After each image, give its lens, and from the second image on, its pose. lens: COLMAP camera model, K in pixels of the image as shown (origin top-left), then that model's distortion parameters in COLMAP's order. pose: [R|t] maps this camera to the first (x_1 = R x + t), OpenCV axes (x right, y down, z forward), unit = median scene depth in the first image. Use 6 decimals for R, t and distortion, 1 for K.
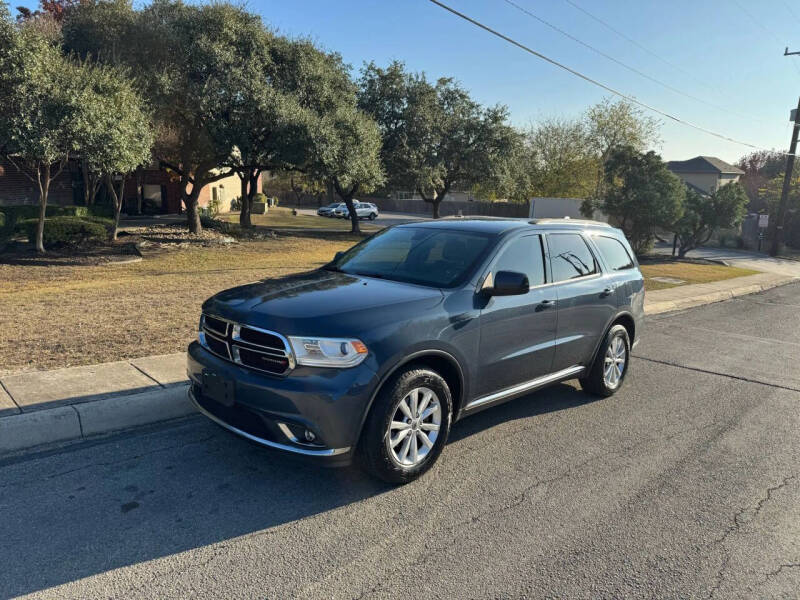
lens RADIAL K [[552.0, 0, 400.0], [0, 552.0, 300.0], [0, 0, 1]] dist [0.006210, -0.006521]
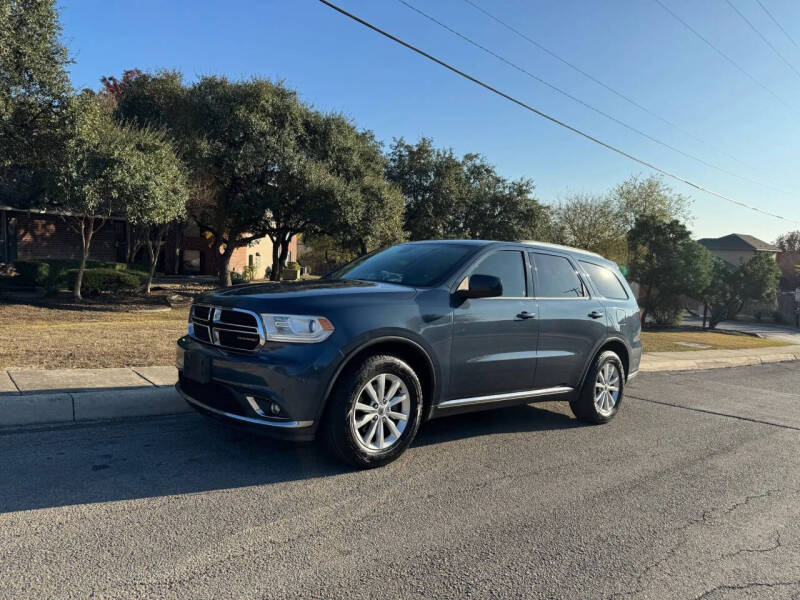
lens RADIAL K [[547.1, 0, 394.1], [0, 547.1, 304.6], [0, 0, 1]] dist [0.046518, -0.063201]
pose [[0.997513, 0.021758, -0.067037, 0.029617], [-0.029968, 0.991828, -0.124013, 0.040482], [0.063791, 0.125714, 0.990013, -0.009197]]
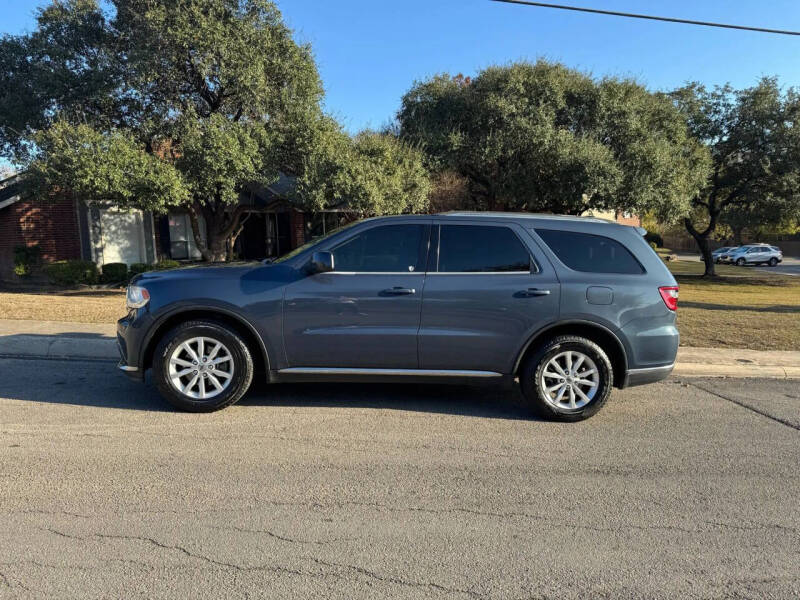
lens RADIAL K [[544.3, 0, 417.4], [0, 544.3, 317.4], [0, 0, 1]] dist [-0.002727, -0.003531]
pose [[0.774635, 0.051508, -0.630307, 0.306189], [-0.088473, 0.995703, -0.027365, 0.027202], [0.626189, 0.076963, 0.775864, 0.086525]]
